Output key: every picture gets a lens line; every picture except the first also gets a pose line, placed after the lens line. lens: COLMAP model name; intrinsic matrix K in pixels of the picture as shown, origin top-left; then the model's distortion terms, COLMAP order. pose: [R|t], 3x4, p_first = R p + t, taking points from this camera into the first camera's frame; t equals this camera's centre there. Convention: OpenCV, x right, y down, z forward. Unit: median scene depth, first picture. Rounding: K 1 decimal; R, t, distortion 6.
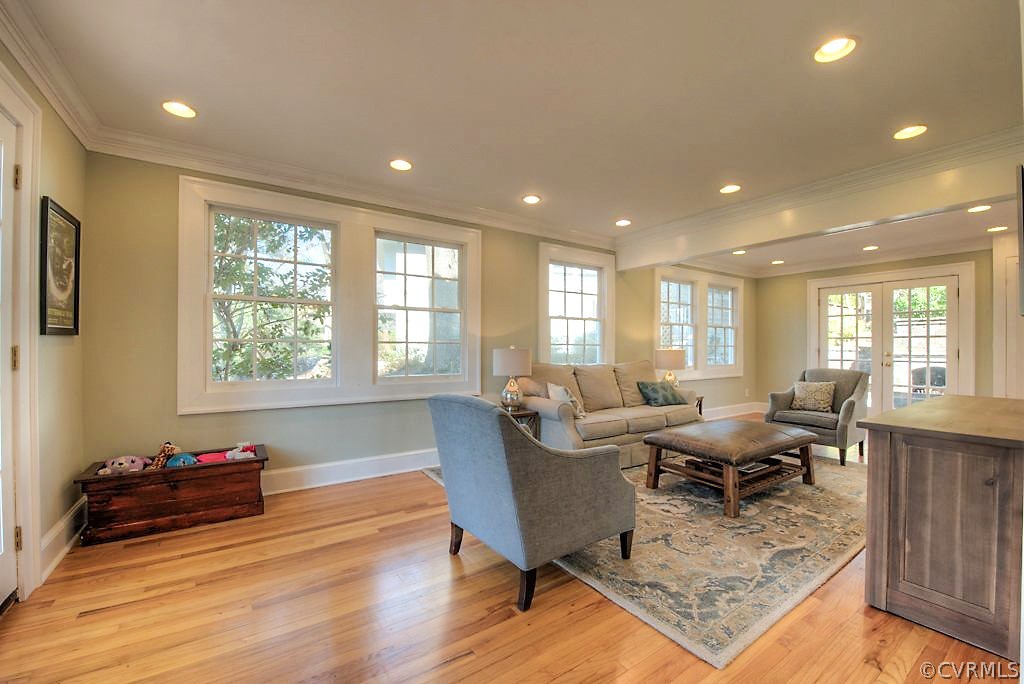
lens RADIAL K [[409.7, 0, 509.9], [0, 409.7, 346.3], [0, 0, 1]] dist [-0.013569, -0.000286]
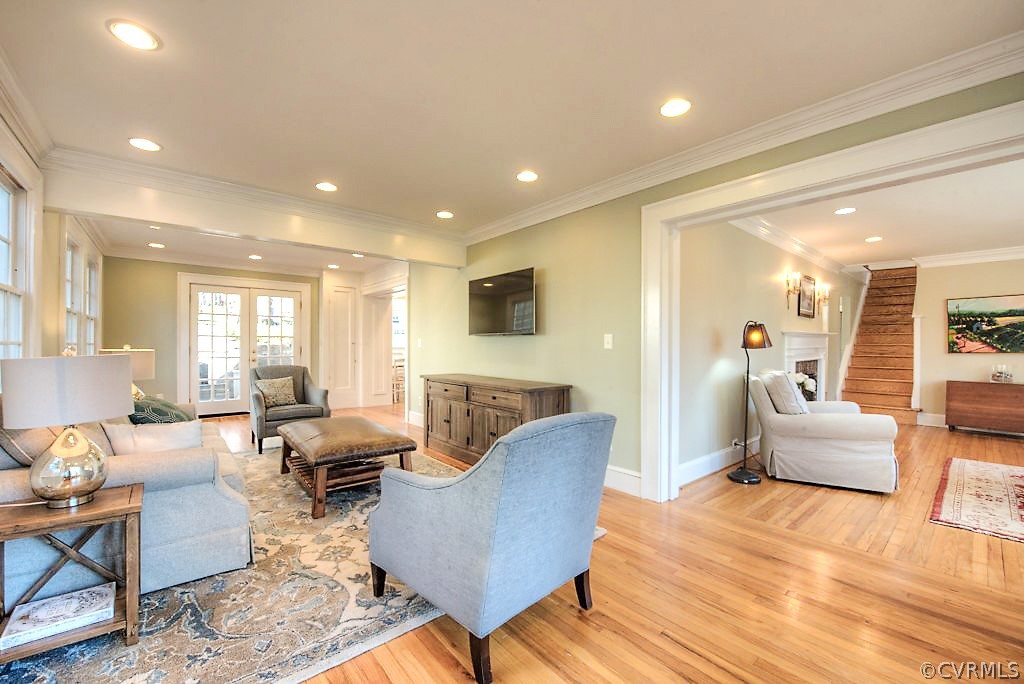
lens RADIAL K [[409.7, 0, 511.3], [0, 409.7, 342.0], [0, 0, 1]] dist [-0.013569, -0.000286]
pose [[-0.112486, 0.004136, 0.993645, -0.342374], [-0.006072, 0.999970, -0.004849, -0.006366], [-0.993635, -0.006579, -0.112458, 0.457599]]
